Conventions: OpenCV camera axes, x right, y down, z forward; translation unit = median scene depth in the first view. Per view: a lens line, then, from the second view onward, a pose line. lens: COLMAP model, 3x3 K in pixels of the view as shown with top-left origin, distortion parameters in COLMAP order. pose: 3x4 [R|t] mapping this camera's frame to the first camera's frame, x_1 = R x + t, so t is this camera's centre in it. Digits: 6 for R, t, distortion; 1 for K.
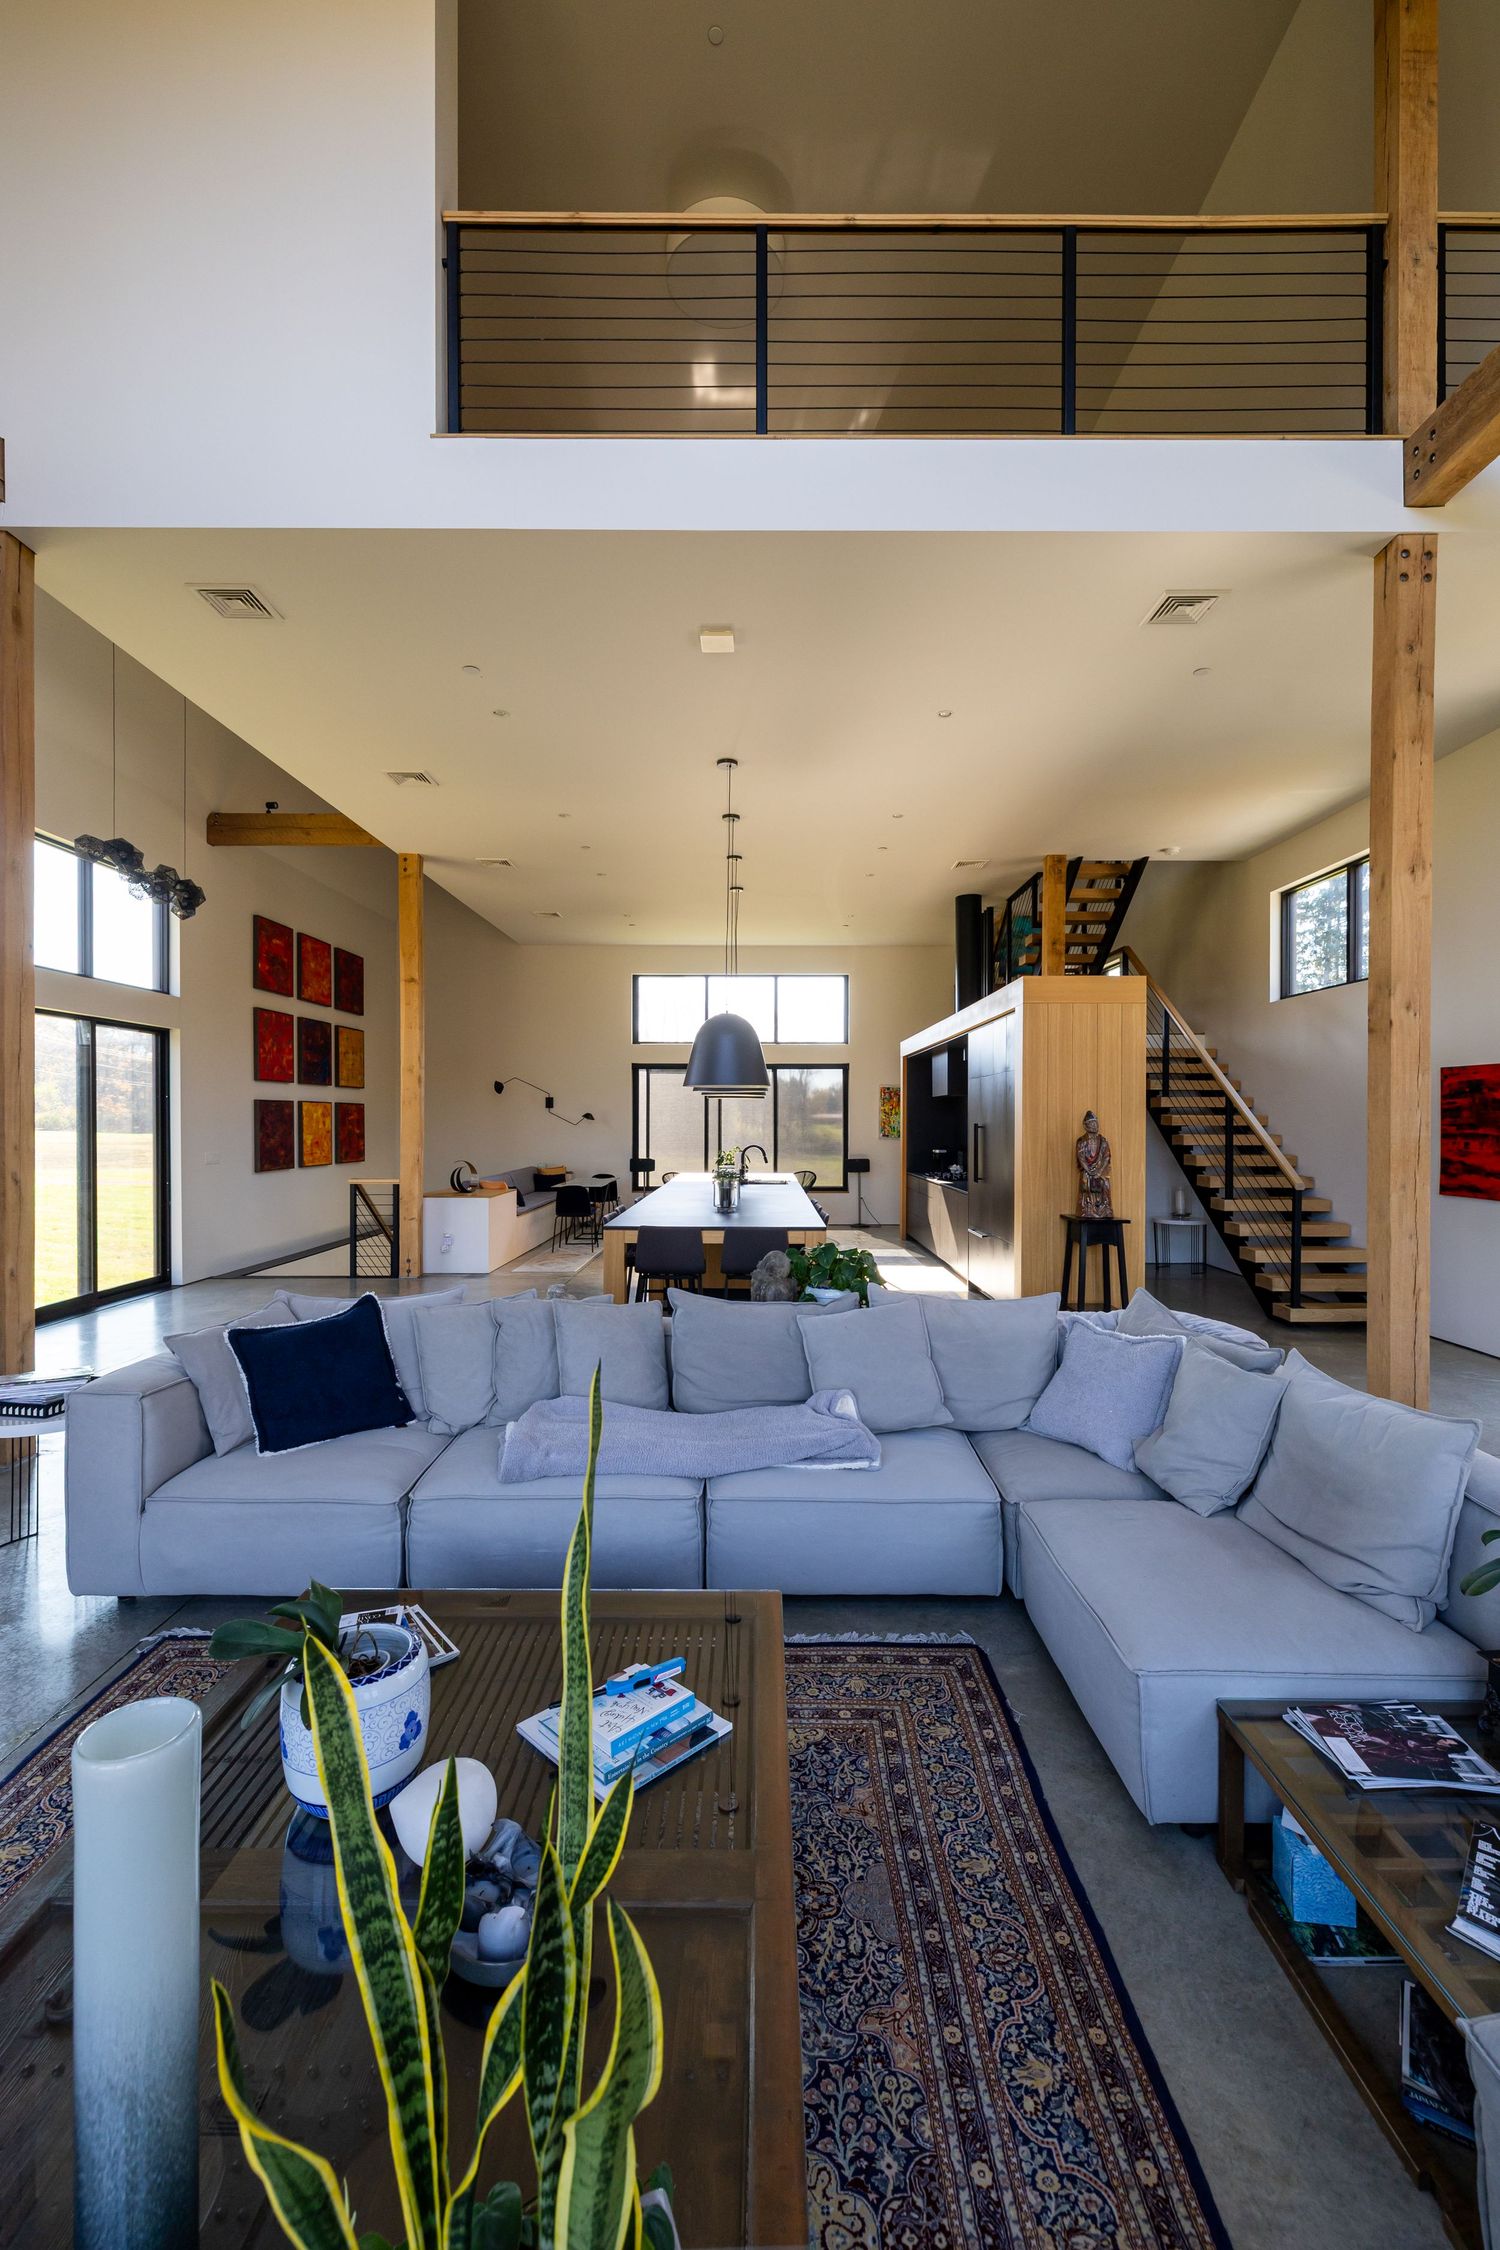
lens RADIAL K [[948.2, 0, 761.4], [0, 948.2, 1118.6], [0, 0, 1]] dist [-0.000139, 0.000484]
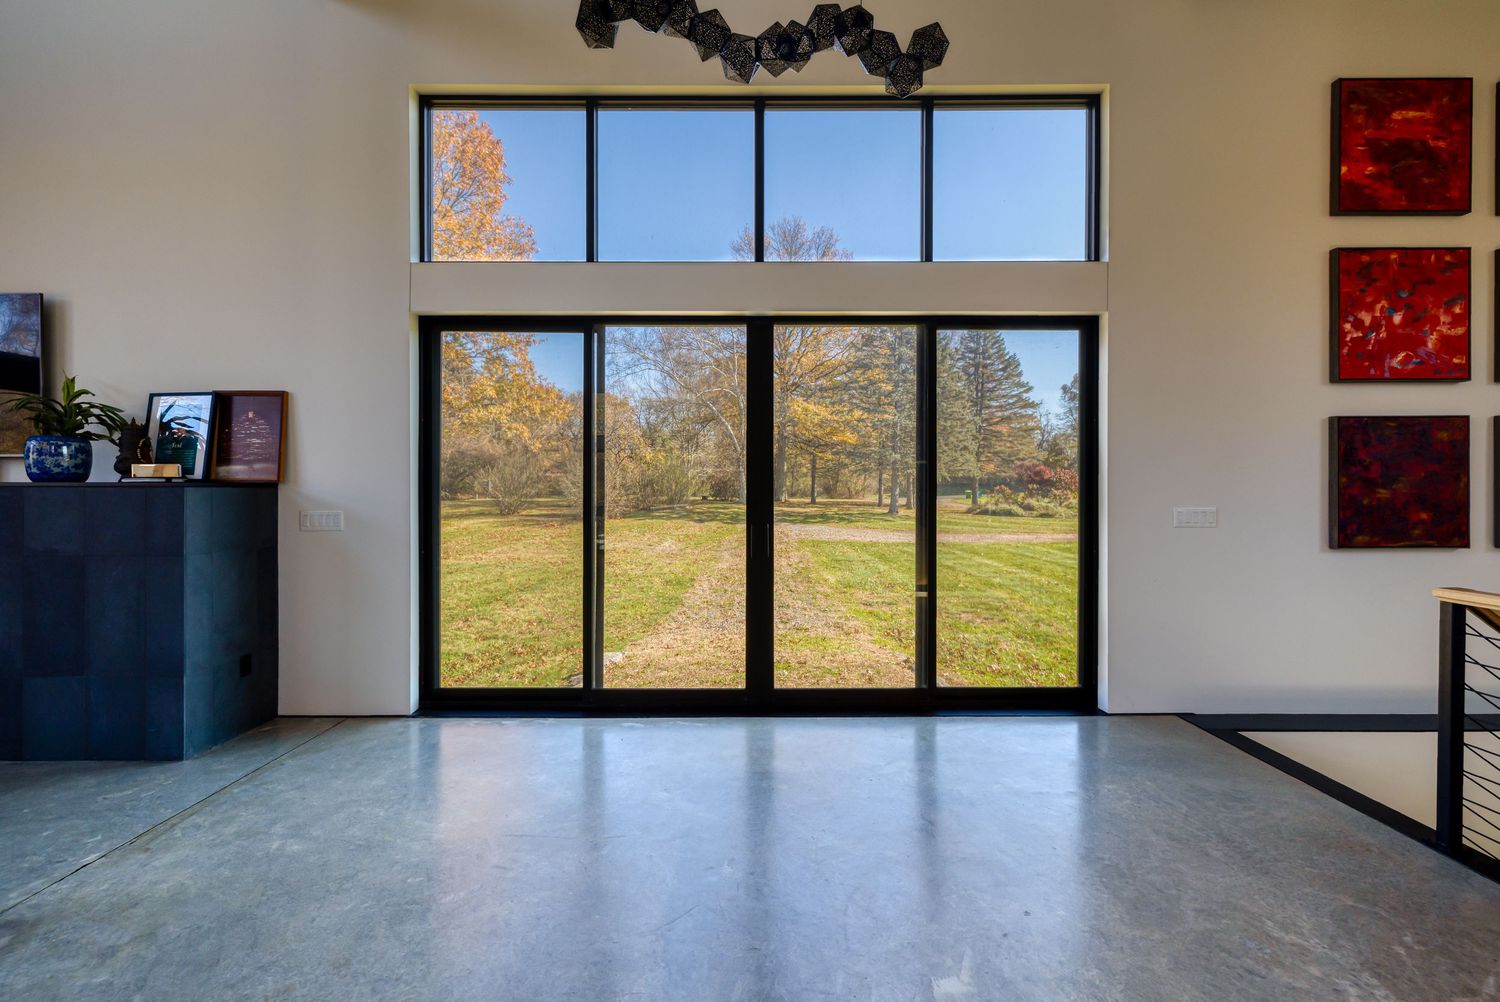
lens RADIAL K [[624.6, 0, 755.4], [0, 624.6, 498.5], [0, 0, 1]] dist [0.000748, -0.000687]
pose [[-0.006946, 0.012150, -0.999902, -0.152360], [0.002622, 0.999923, 0.012132, 0.020338], [0.999972, -0.002538, -0.006977, 0.610148]]
